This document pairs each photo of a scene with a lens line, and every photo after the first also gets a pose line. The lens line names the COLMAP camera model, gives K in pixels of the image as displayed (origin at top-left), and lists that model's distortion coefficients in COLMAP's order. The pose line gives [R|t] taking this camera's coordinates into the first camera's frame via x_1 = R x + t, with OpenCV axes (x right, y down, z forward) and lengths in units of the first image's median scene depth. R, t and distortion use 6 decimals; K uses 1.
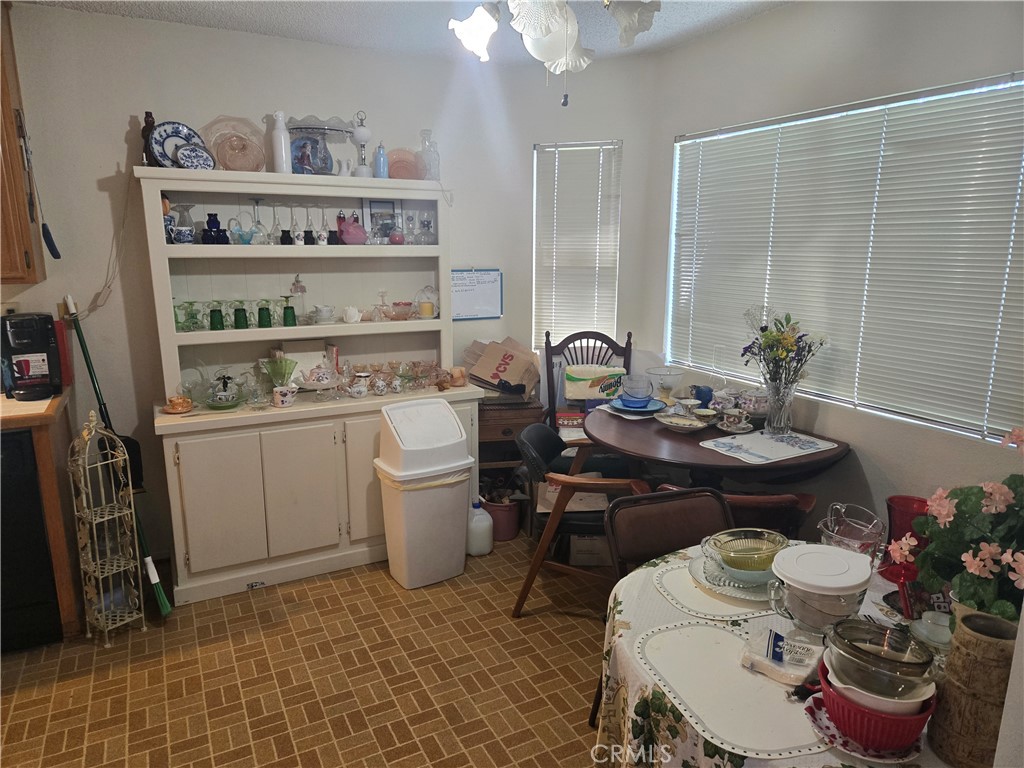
lens RADIAL K [[680.7, 0, 512.3], [0, 680.7, 377.4], [0, 0, 1]] dist [0.040305, -0.003983]
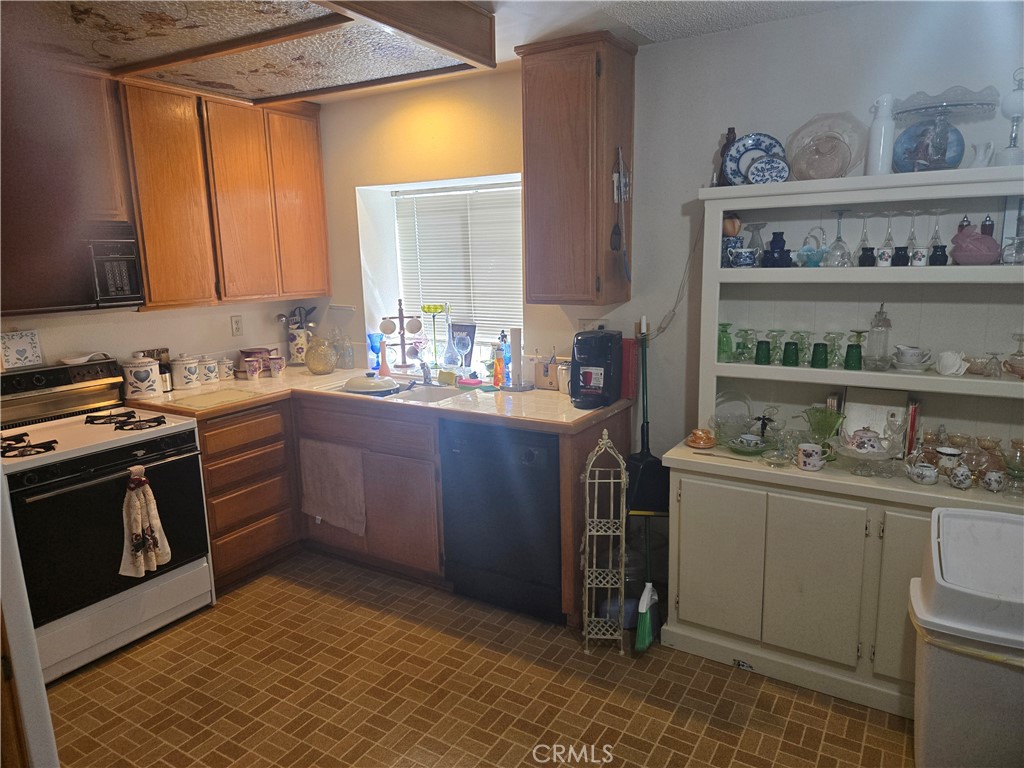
lens RADIAL K [[680.7, 0, 512.3], [0, 680.7, 377.4], [0, 0, 1]] dist [0.040305, -0.003983]
pose [[0.523293, 0.143193, -0.840036, 0.146624], [-0.150806, 0.985783, 0.074093, -0.071353], [0.838703, 0.087910, 0.537447, 0.270158]]
